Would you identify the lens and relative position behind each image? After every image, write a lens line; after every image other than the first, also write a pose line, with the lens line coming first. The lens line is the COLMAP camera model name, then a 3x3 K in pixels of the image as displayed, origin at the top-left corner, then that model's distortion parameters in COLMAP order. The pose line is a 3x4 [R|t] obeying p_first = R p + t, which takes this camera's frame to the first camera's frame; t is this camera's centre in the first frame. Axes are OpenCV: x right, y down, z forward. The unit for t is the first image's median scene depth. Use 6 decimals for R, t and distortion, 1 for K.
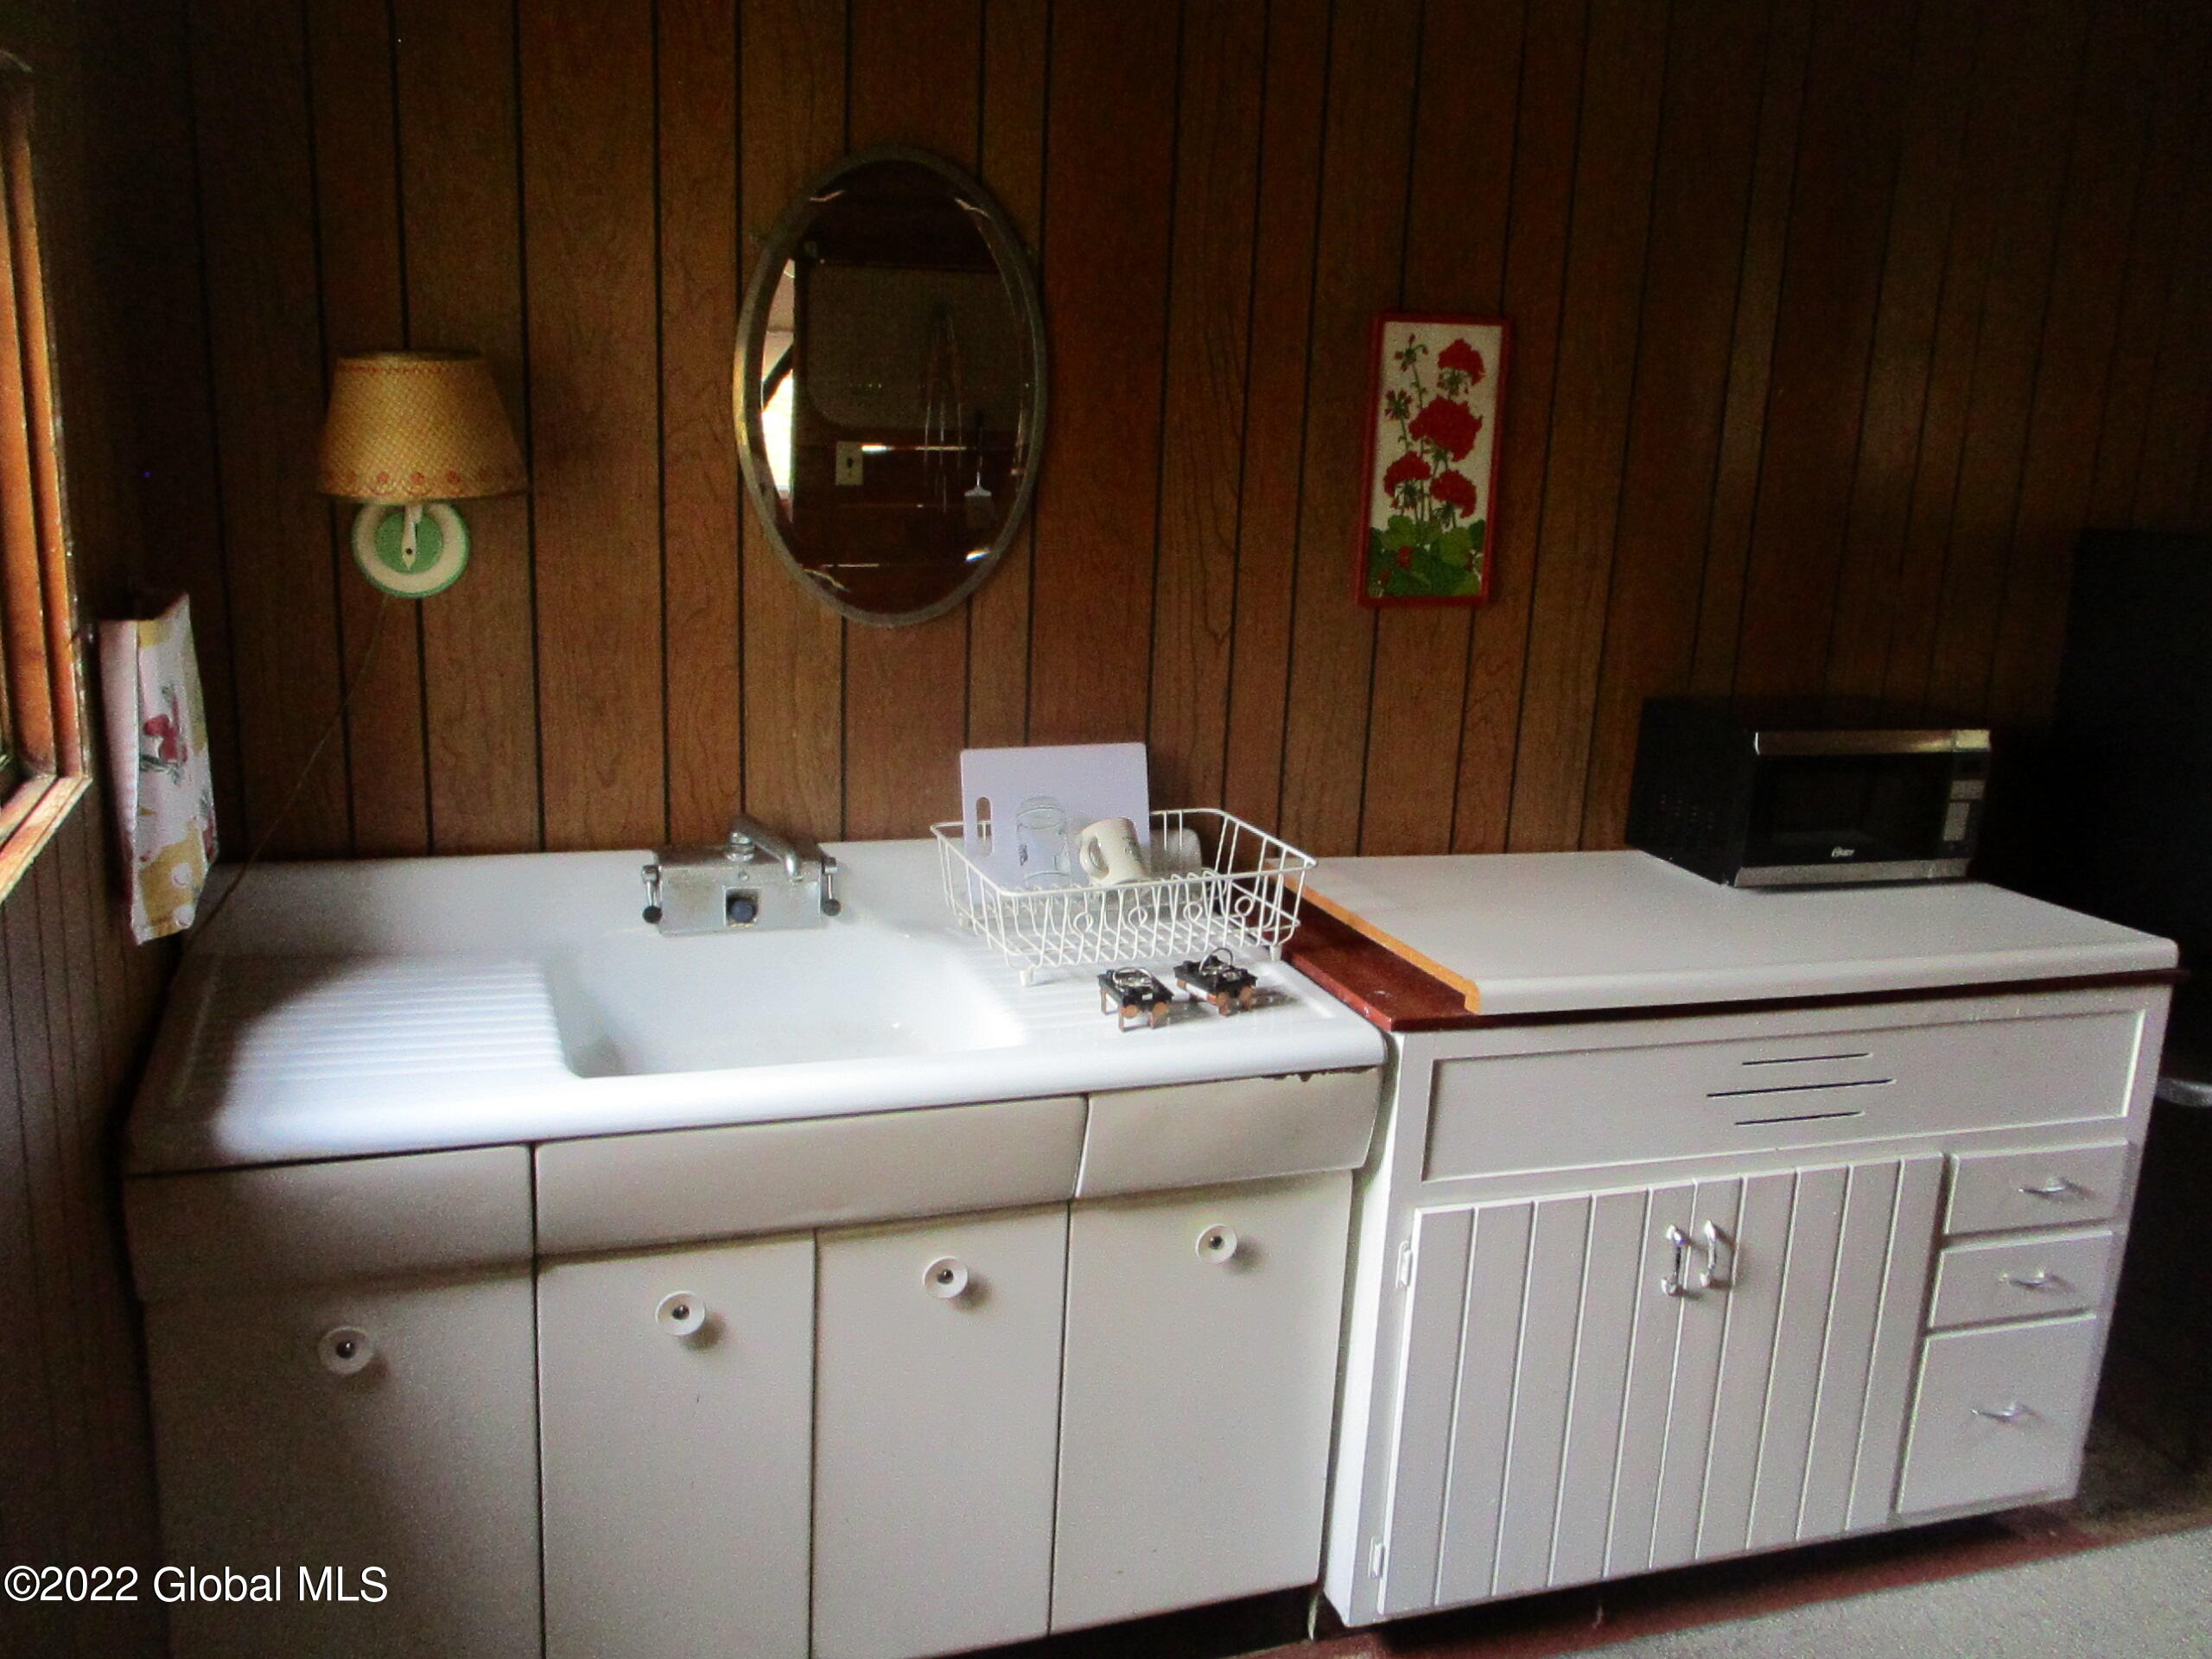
lens RADIAL K [[1872.0, 0, 1119.9], [0, 1872.0, 837.6], [0, 0, 1]] dist [-0.020967, 0.015618]
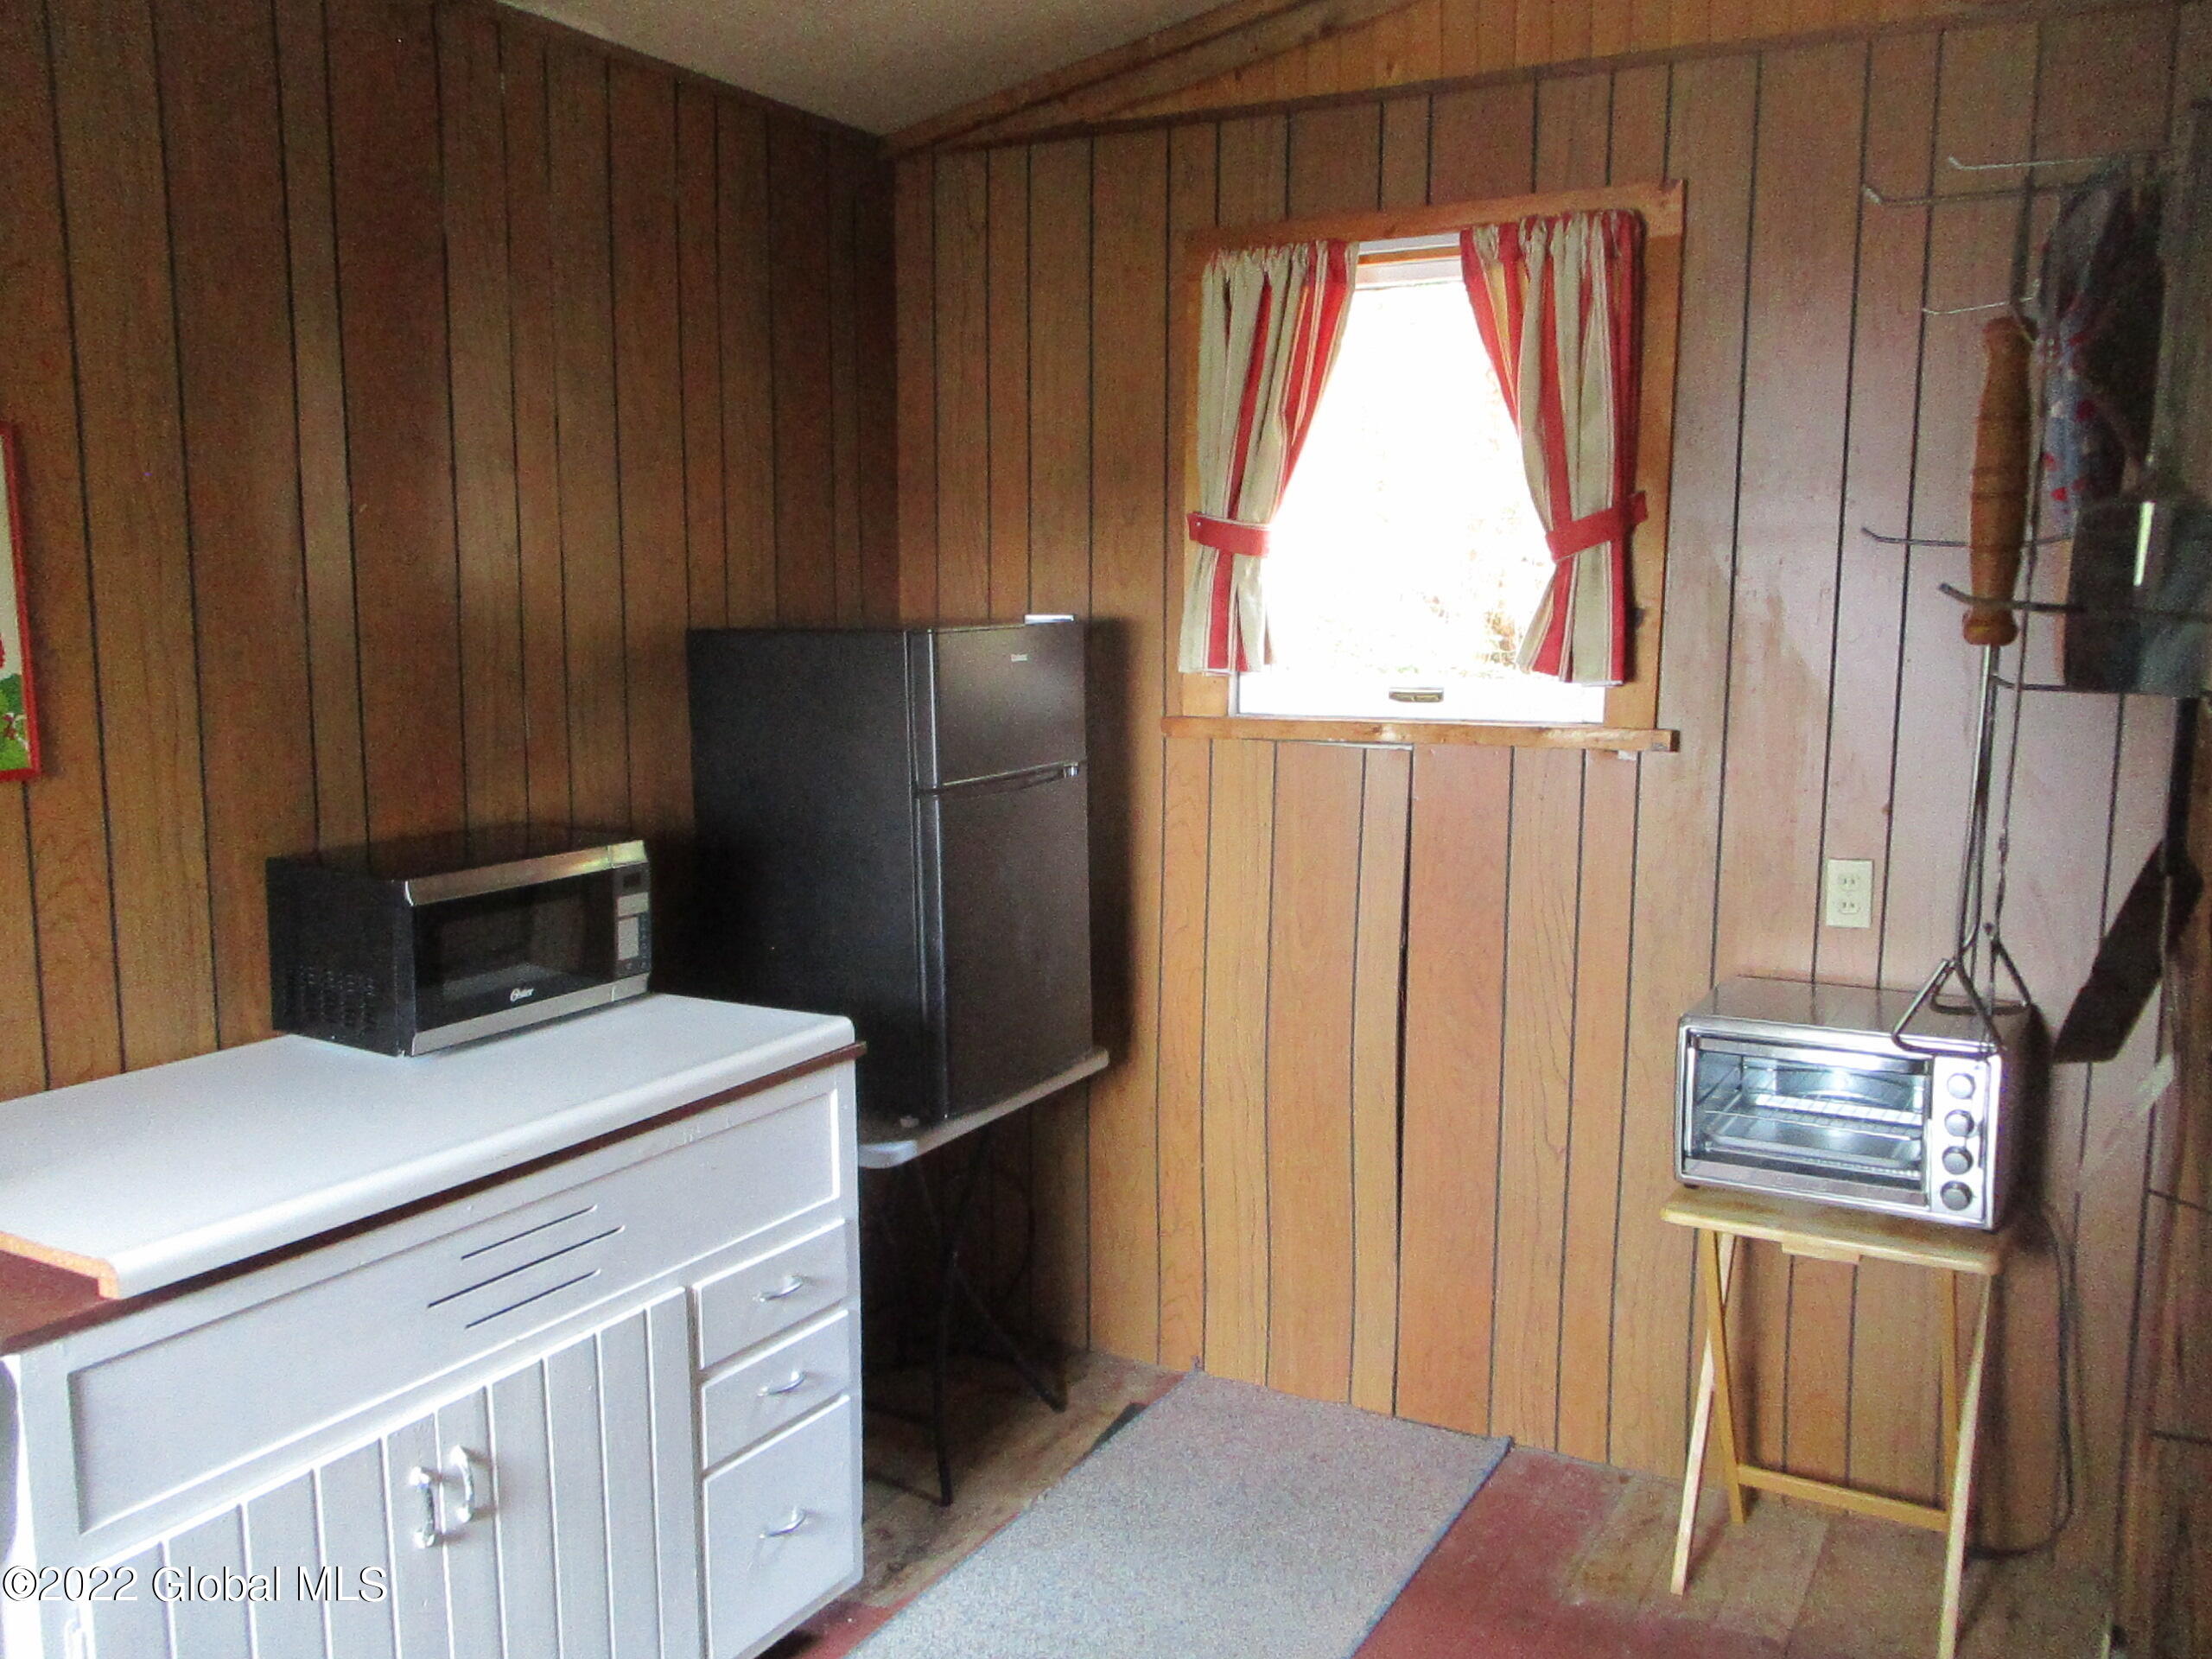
lens RADIAL K [[1872.0, 0, 1119.9], [0, 1872.0, 837.6], [0, 0, 1]] dist [-0.020967, 0.015618]
pose [[0.752261, -0.141115, 0.643575, 0.027400], [0.181841, 0.983323, 0.003060, -0.017880], [-0.633274, 0.114727, 0.765377, 0.101684]]
